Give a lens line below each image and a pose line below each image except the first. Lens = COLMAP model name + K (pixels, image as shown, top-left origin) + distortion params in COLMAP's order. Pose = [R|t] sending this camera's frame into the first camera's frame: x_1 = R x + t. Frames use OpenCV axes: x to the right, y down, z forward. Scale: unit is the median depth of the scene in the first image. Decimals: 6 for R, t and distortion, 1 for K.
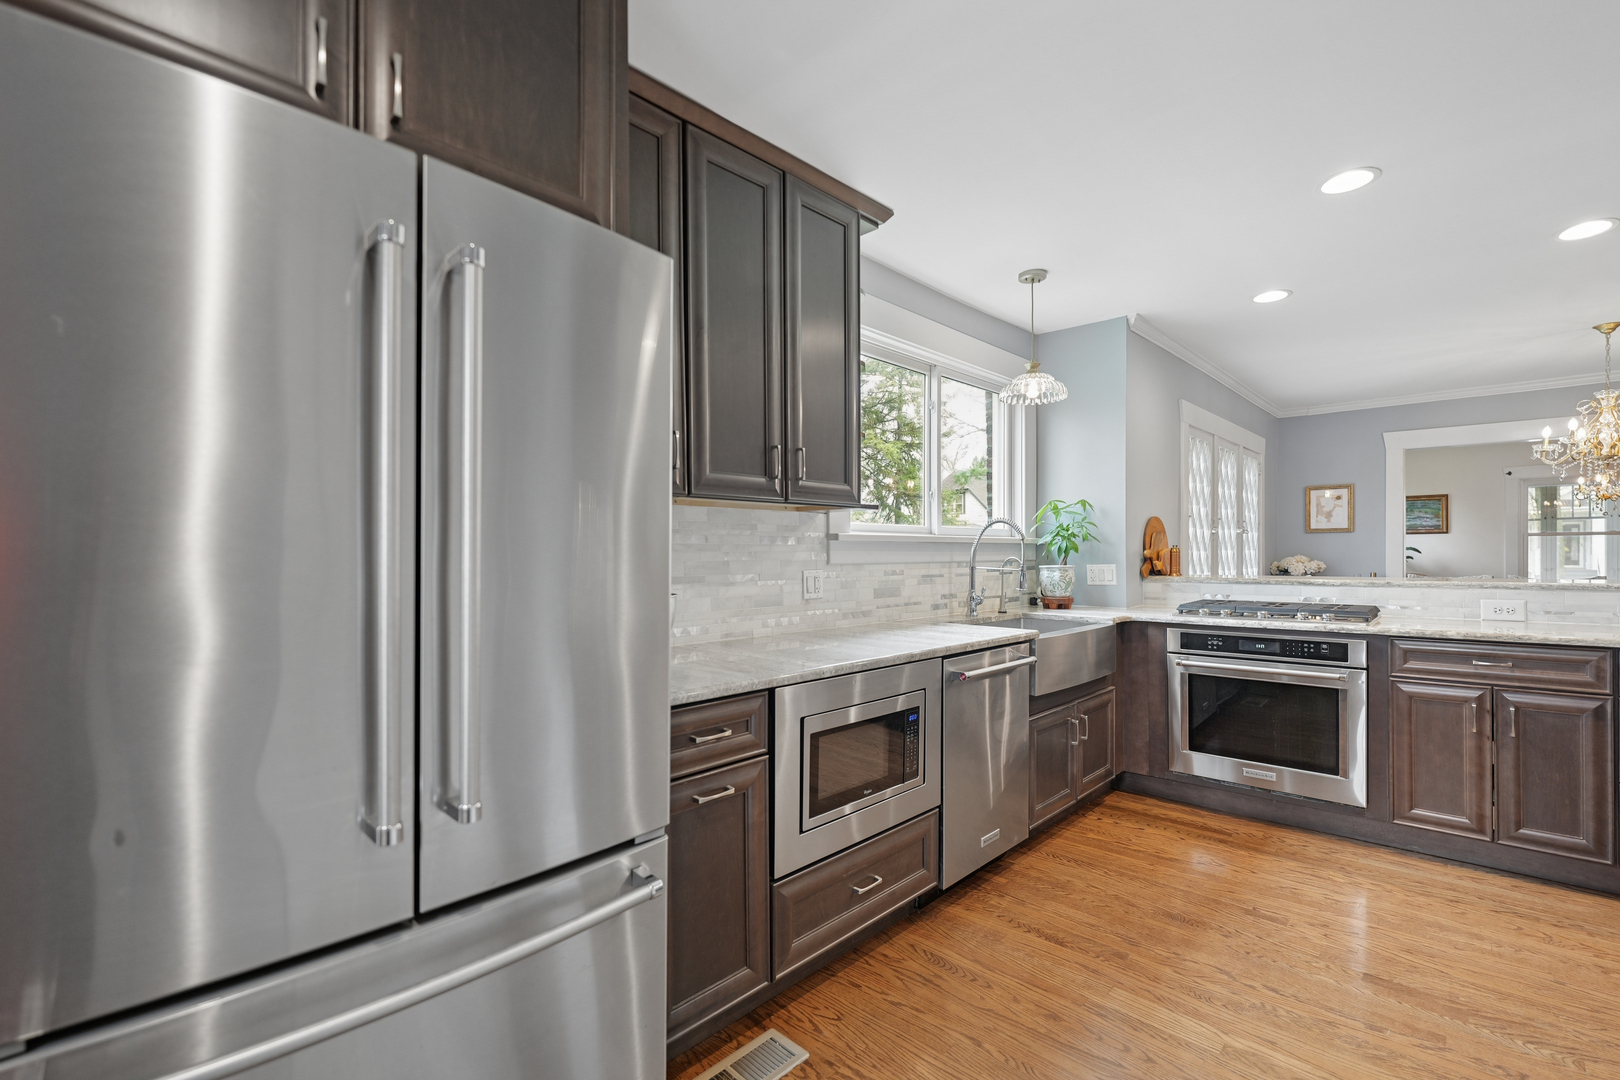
lens RADIAL K [[715.3, 0, 810.0], [0, 715.3, 540.0], [0, 0, 1]] dist [0.000323, -0.000071]
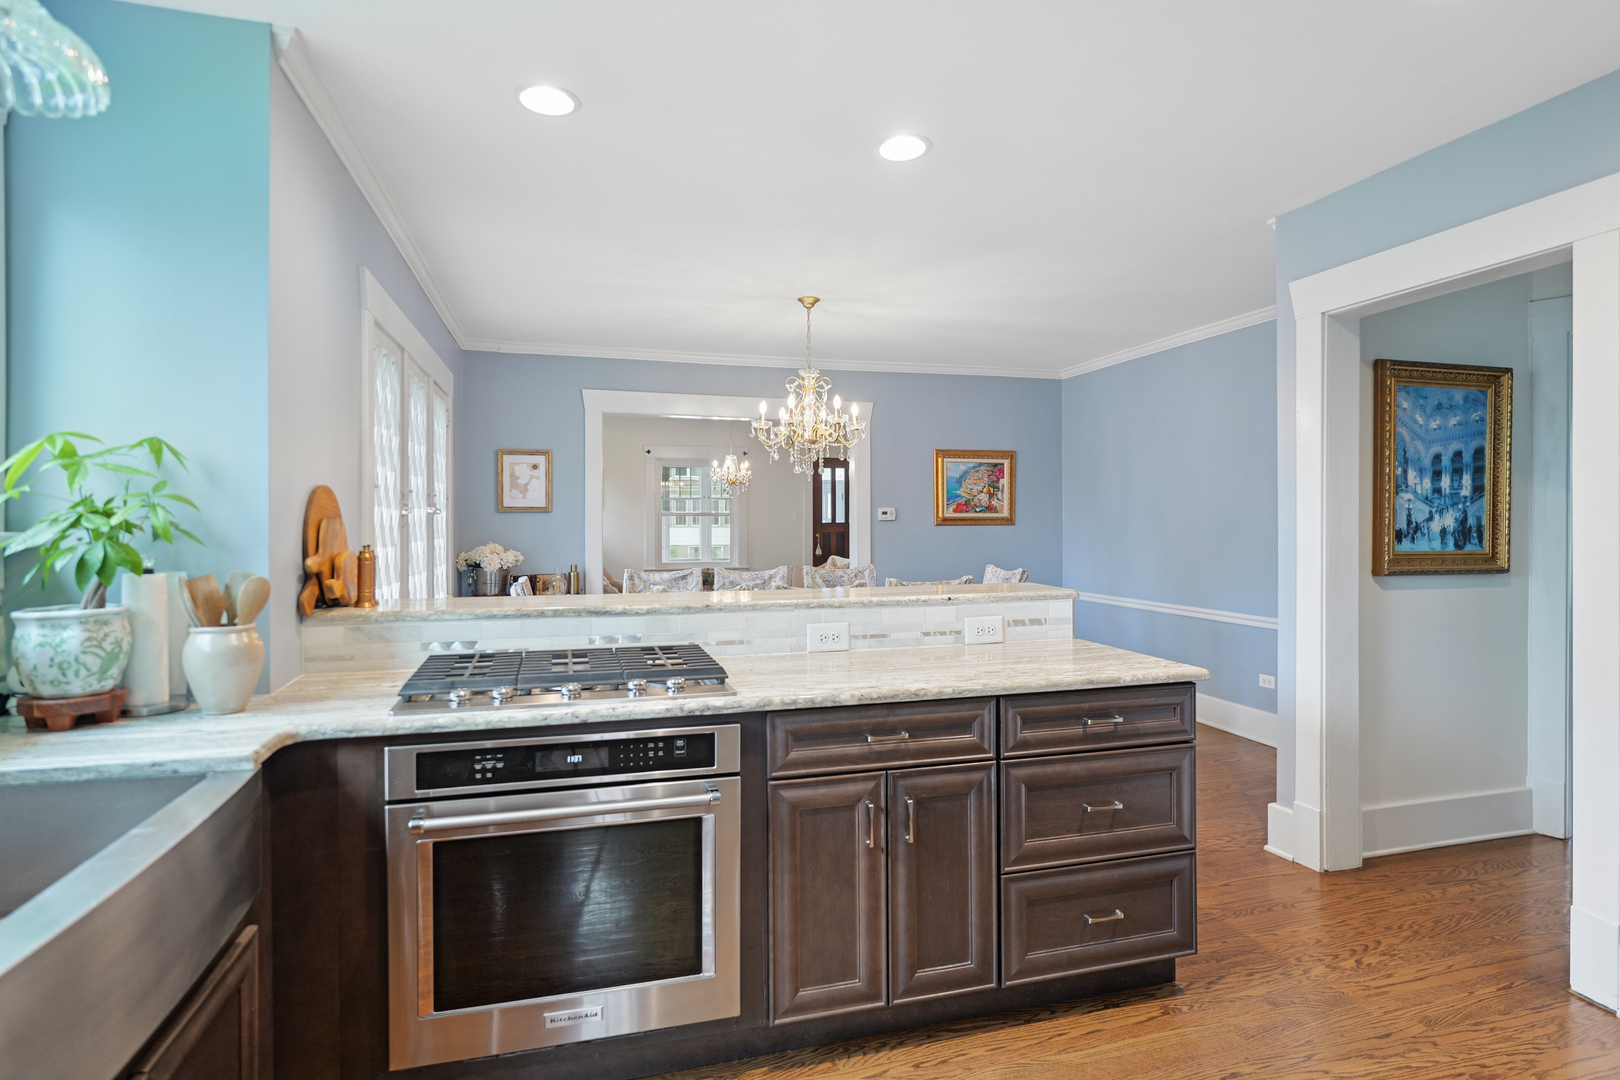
lens RADIAL K [[864.5, 0, 810.0], [0, 864.5, 540.0], [0, 0, 1]] dist [-0.004060, -0.000579]
pose [[0.513341, -0.013574, 0.858077, 0.158098], [-0.019329, 0.999438, 0.027373, -0.019794], [-0.857967, -0.030637, 0.512791, 0.443680]]
